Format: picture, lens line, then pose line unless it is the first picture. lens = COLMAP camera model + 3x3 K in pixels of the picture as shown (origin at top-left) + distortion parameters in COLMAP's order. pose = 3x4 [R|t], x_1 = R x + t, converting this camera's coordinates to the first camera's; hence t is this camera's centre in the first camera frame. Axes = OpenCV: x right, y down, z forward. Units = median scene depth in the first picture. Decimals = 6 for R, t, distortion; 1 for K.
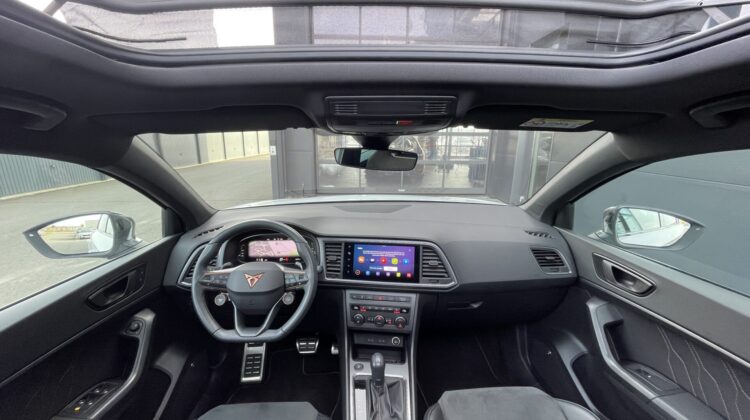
lens RADIAL K [[316.1, 0, 375.0], [0, 316.1, 210.0], [0, 0, 1]] dist [-0.001606, -0.000105]
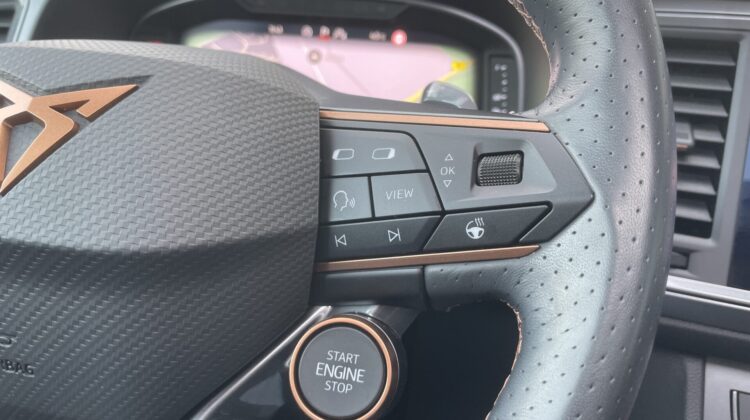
lens RADIAL K [[591.0, 0, 379.8], [0, 591.0, 204.2], [0, 0, 1]] dist [0.084274, -0.136831]
pose [[0.969105, 0.121062, -0.214894, -0.226751], [-0.111045, 0.992113, 0.058138, 0.216151], [0.220237, -0.032479, 0.974905, 0.816262]]
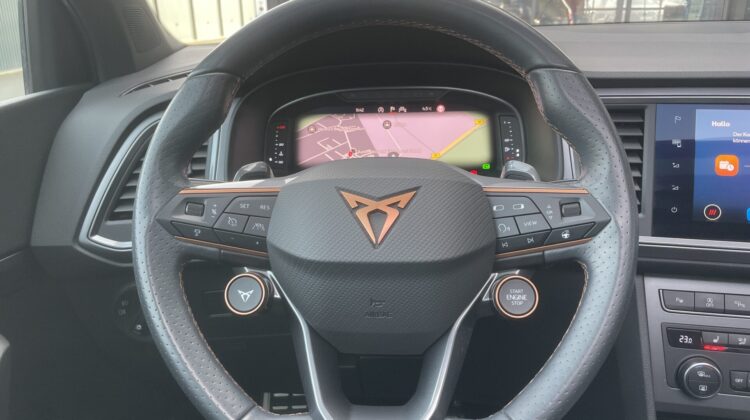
lens RADIAL K [[591.0, 0, 379.8], [0, 591.0, 204.2], [0, 0, 1]] dist [0.084274, -0.136831]
pose [[0.996055, 0.007597, -0.088409, -0.335479], [-0.000317, 0.996626, 0.082074, 0.171049], [0.088734, -0.081722, 0.992697, 0.535948]]
